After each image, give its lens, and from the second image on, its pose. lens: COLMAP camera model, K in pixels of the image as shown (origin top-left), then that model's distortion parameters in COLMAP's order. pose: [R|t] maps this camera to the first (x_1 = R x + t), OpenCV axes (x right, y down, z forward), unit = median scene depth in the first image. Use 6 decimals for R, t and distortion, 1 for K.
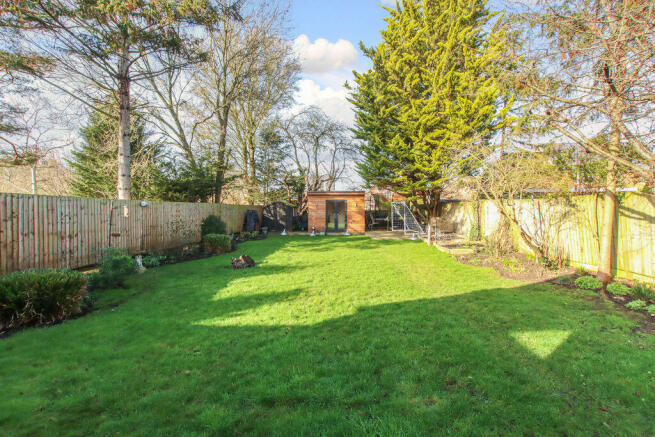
lens RADIAL K [[312.1, 0, 342.4], [0, 312.1, 217.9], [0, 0, 1]] dist [-0.000634, -0.000101]
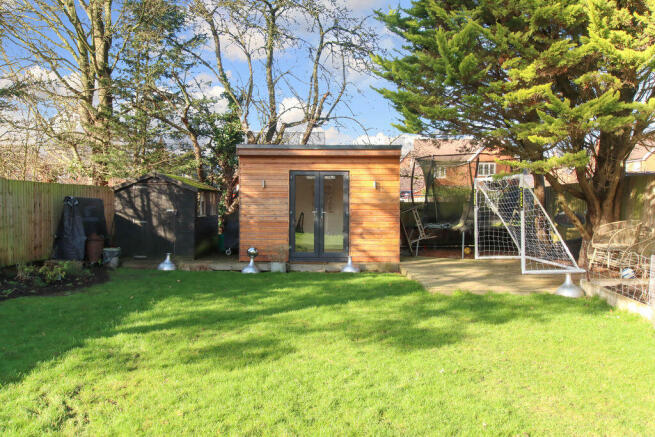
lens RADIAL K [[600.9, 0, 327.5], [0, 600.9, 218.5], [0, 0, 1]] dist [0.003172, 0.001469]
pose [[0.999688, 0.005448, -0.024377, 0.007000], [-0.005477, 0.999984, -0.001156, -0.002896], [0.024371, 0.001289, 0.999702, 0.323487]]
